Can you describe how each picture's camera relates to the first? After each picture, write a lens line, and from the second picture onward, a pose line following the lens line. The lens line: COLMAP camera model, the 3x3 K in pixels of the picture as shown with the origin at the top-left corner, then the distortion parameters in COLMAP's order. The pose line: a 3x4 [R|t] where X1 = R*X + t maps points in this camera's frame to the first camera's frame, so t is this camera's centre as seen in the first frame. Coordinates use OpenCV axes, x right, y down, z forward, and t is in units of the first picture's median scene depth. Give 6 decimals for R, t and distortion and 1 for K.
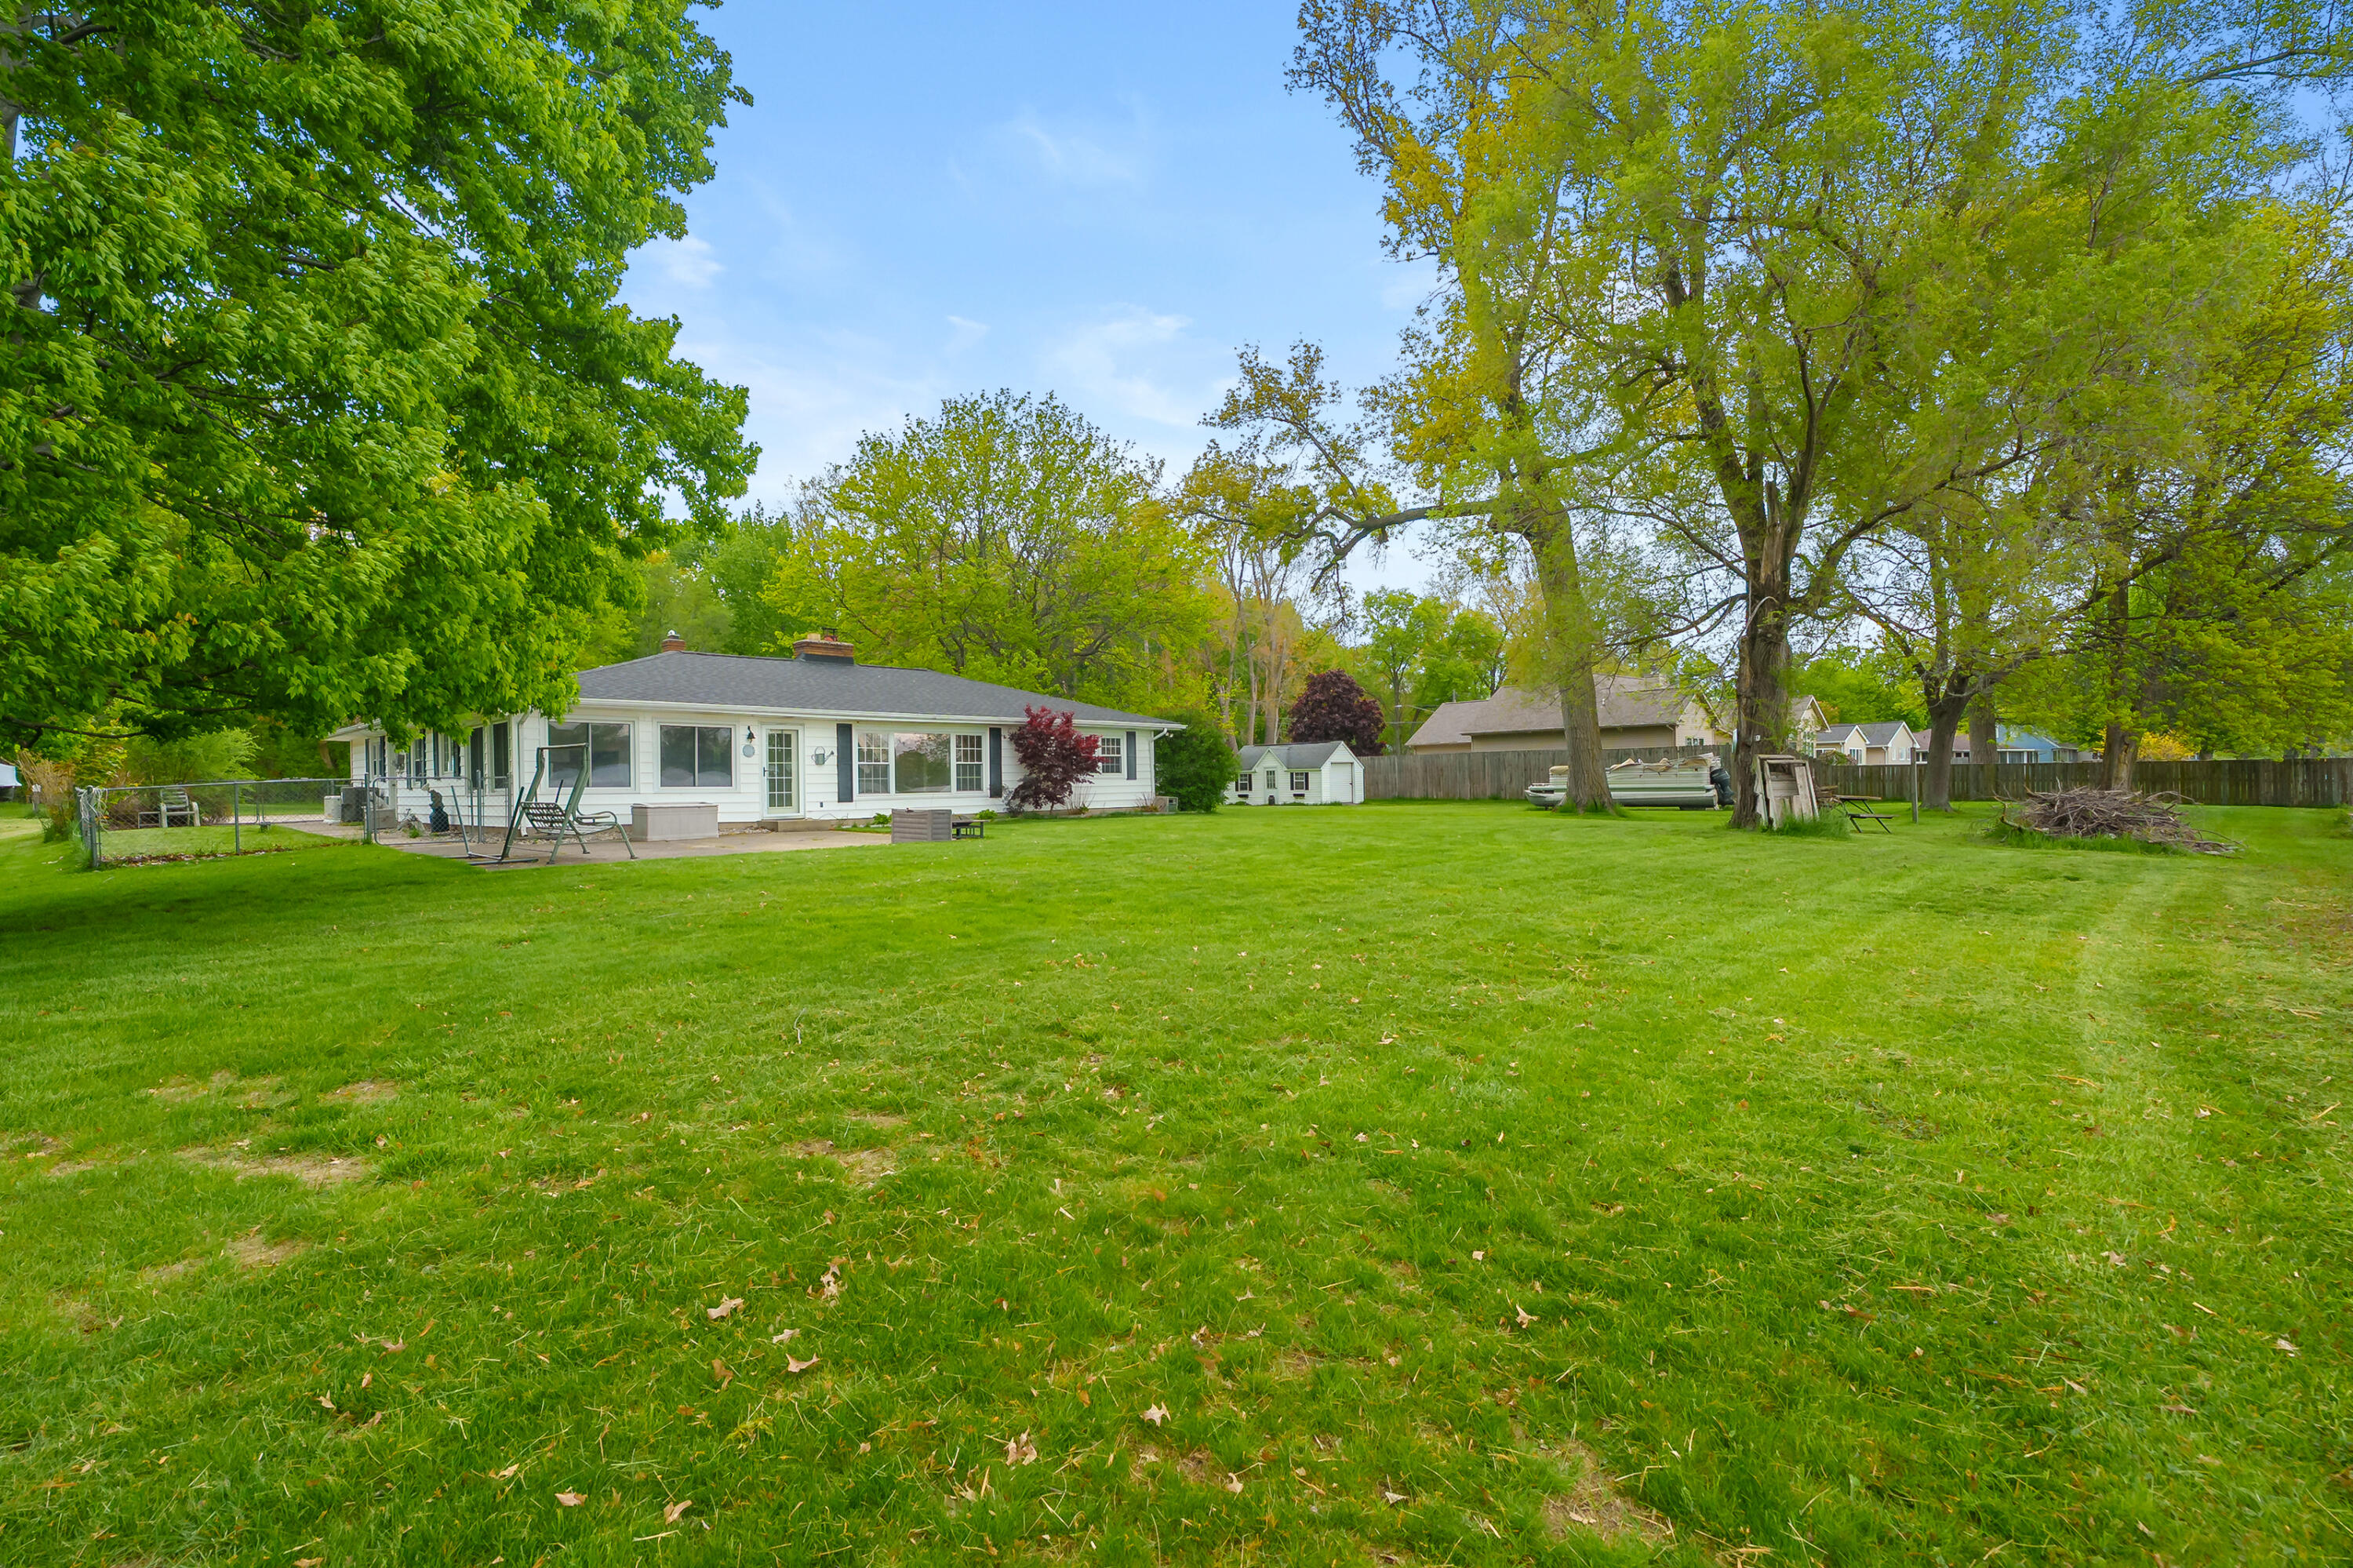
lens RADIAL K [[1067.0, 0, 1179.9], [0, 1067.0, 778.6], [0, 0, 1]] dist [-0.005366, 0.000948]
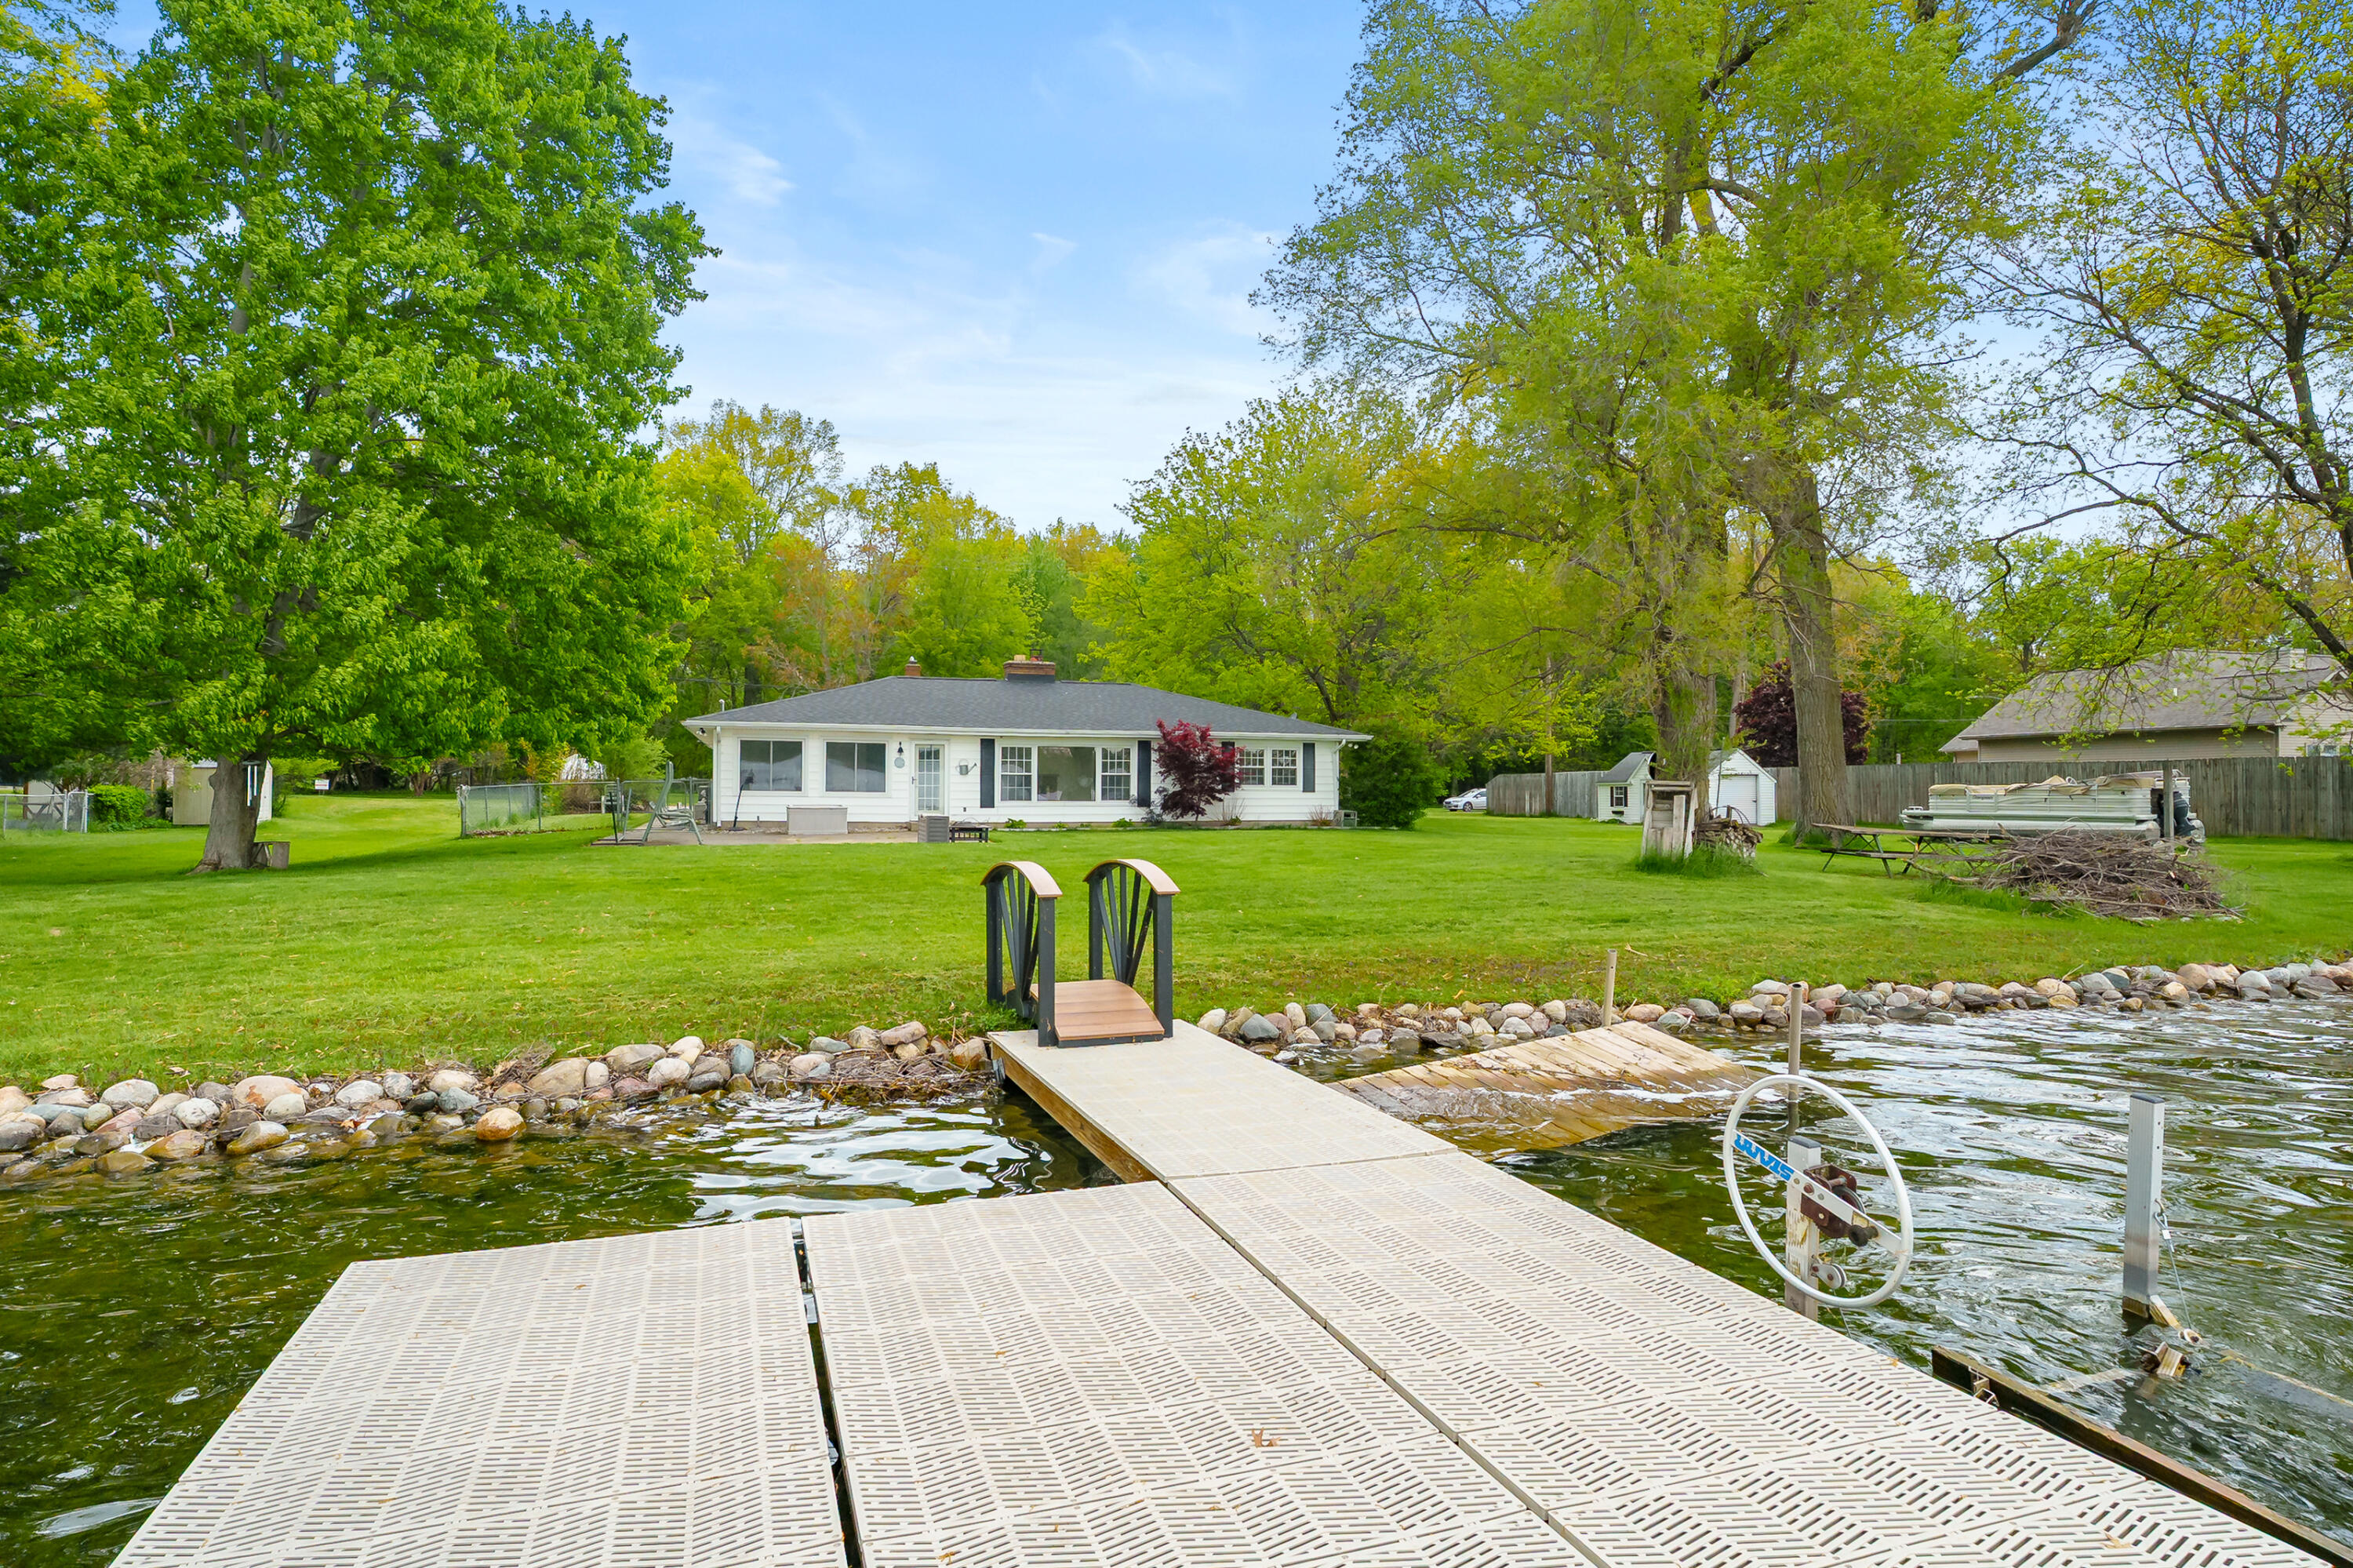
lens RADIAL K [[1246.5, 0, 1169.8], [0, 1246.5, 796.2], [0, 0, 1]] dist [-0.006926, -0.000920]
pose [[0.880661, 0.020814, -0.473289, 0.443794], [-0.015855, 0.999770, 0.014465, -0.011370], [0.473481, -0.005235, 0.880788, -0.072994]]
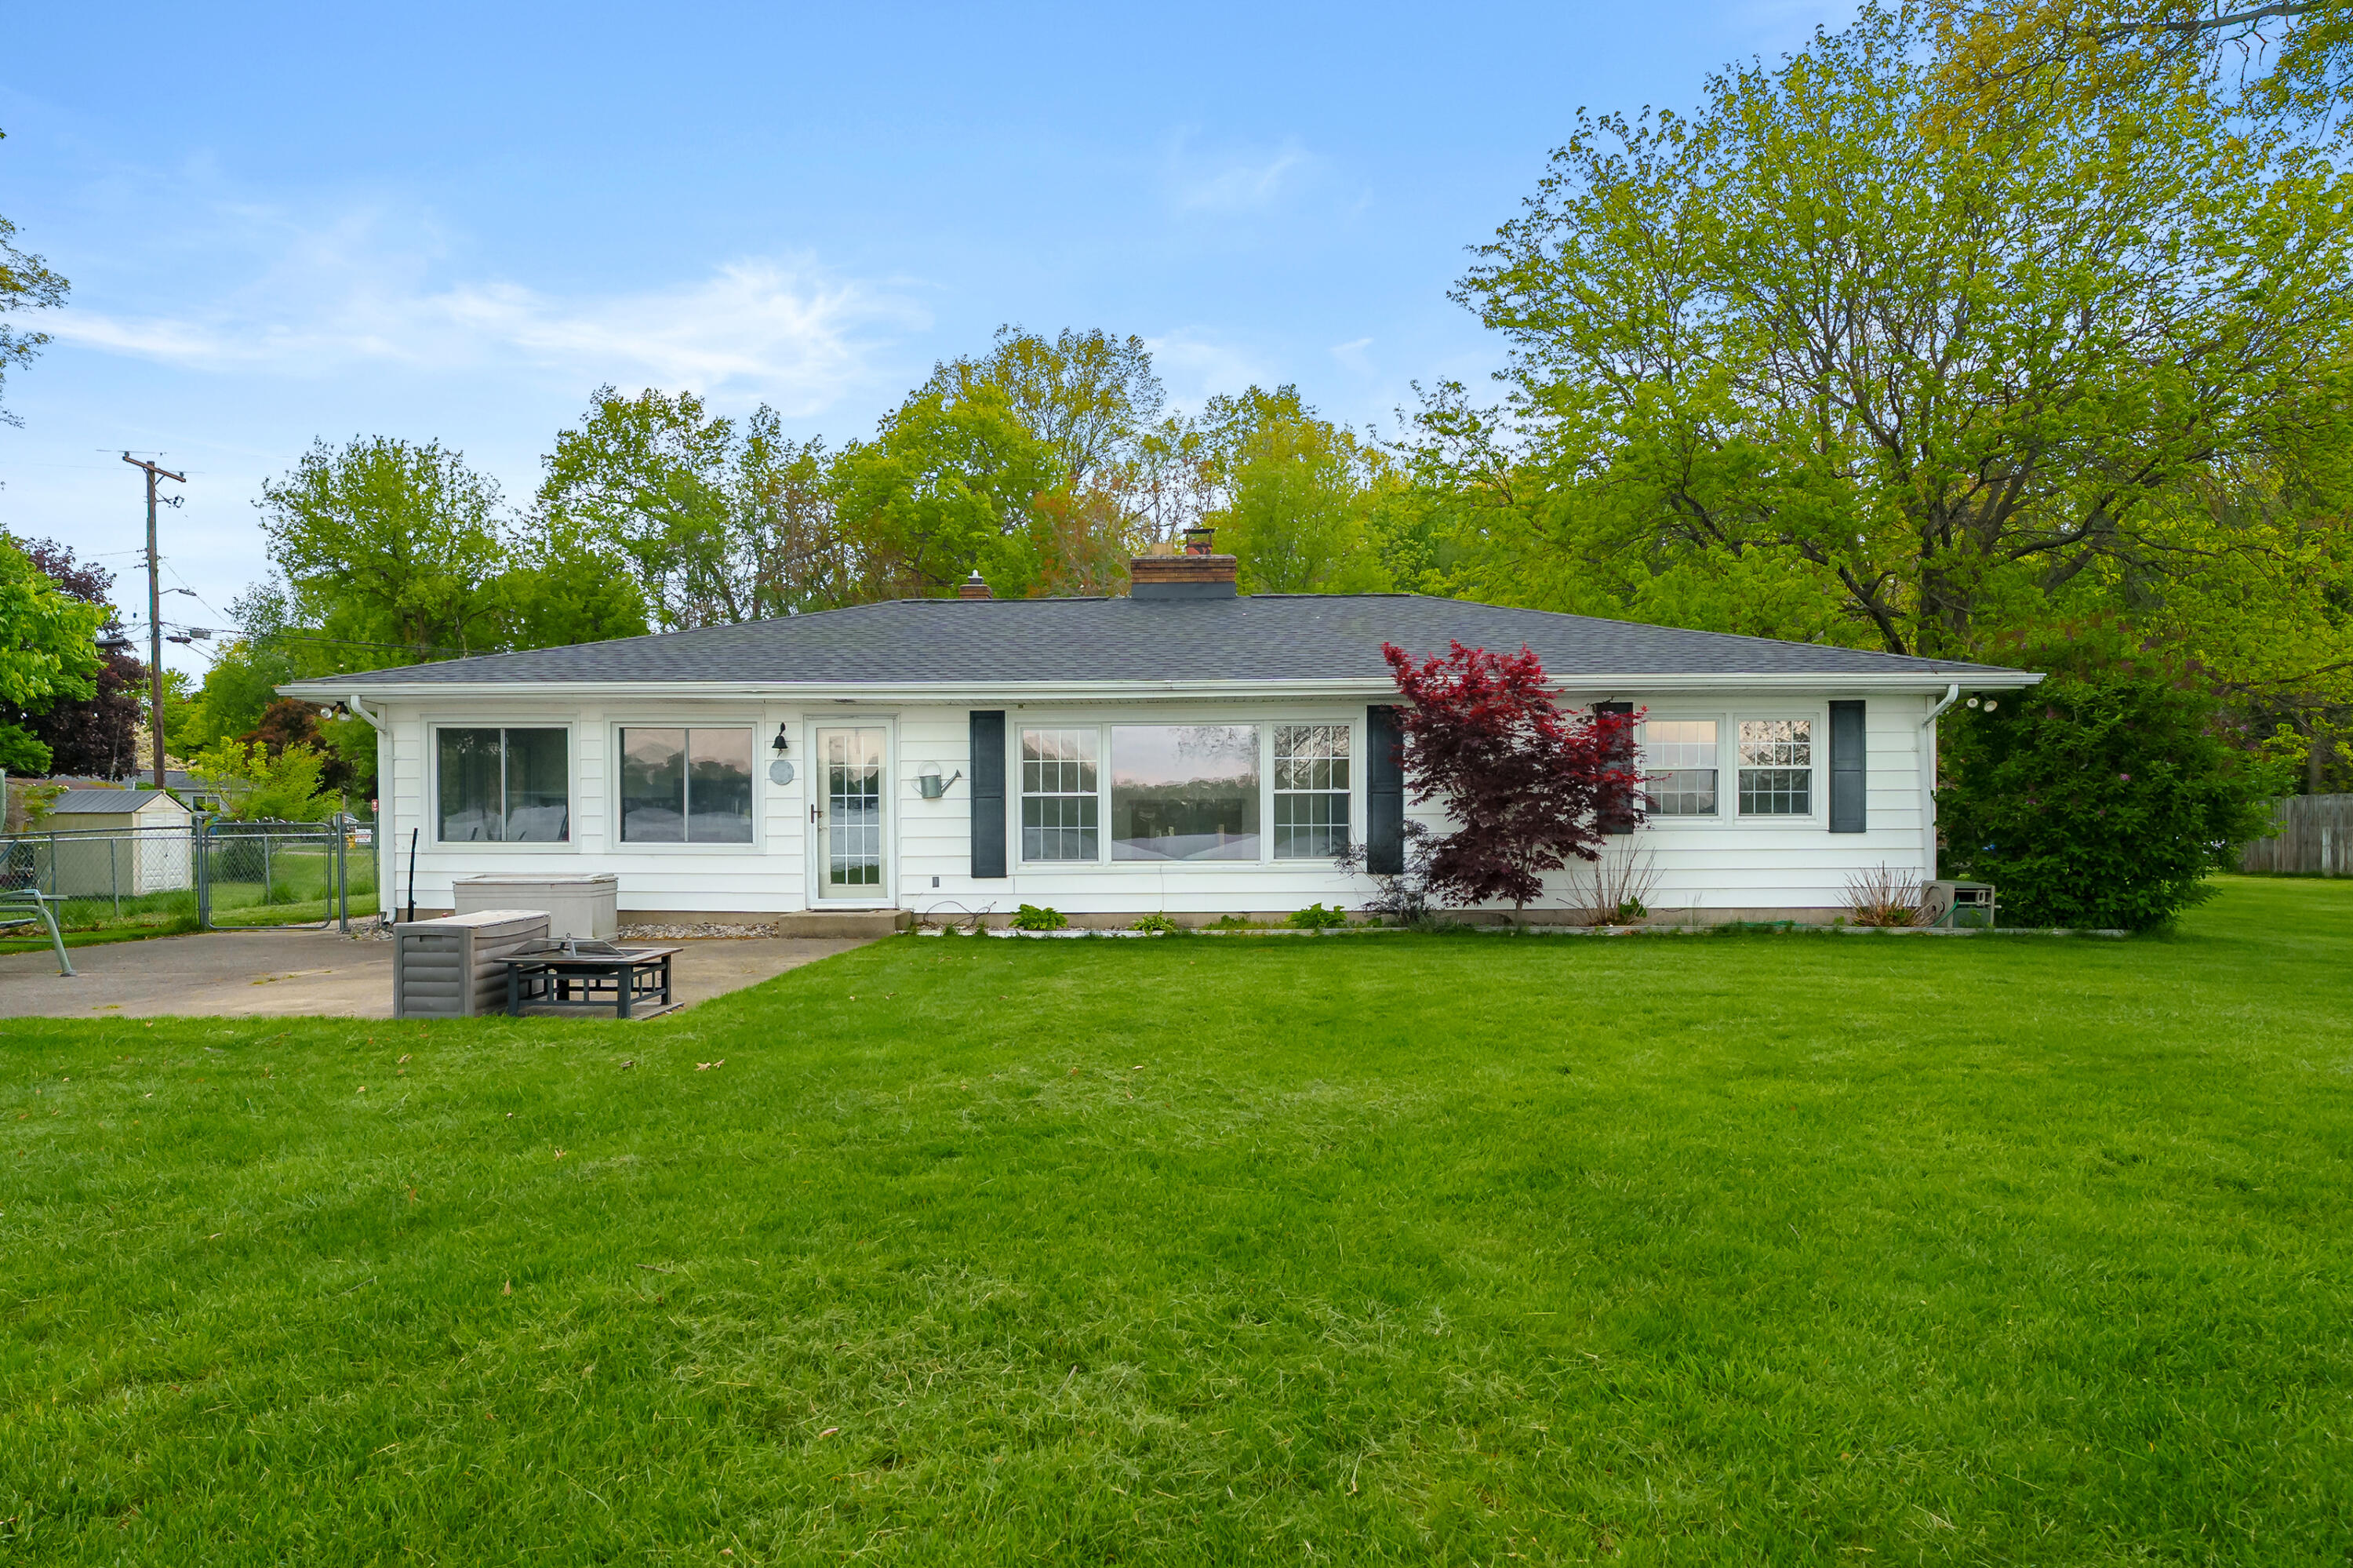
lens RADIAL K [[1312.3, 0, 1201.4], [0, 1312.3, 820.5], [0, 0, 1]] dist [-0.006200, 0.001007]
pose [[0.663326, 0.010715, -0.748254, 0.167790], [-0.002089, 0.999920, 0.012468, -0.009531], [0.748328, -0.006707, 0.663295, 0.622894]]
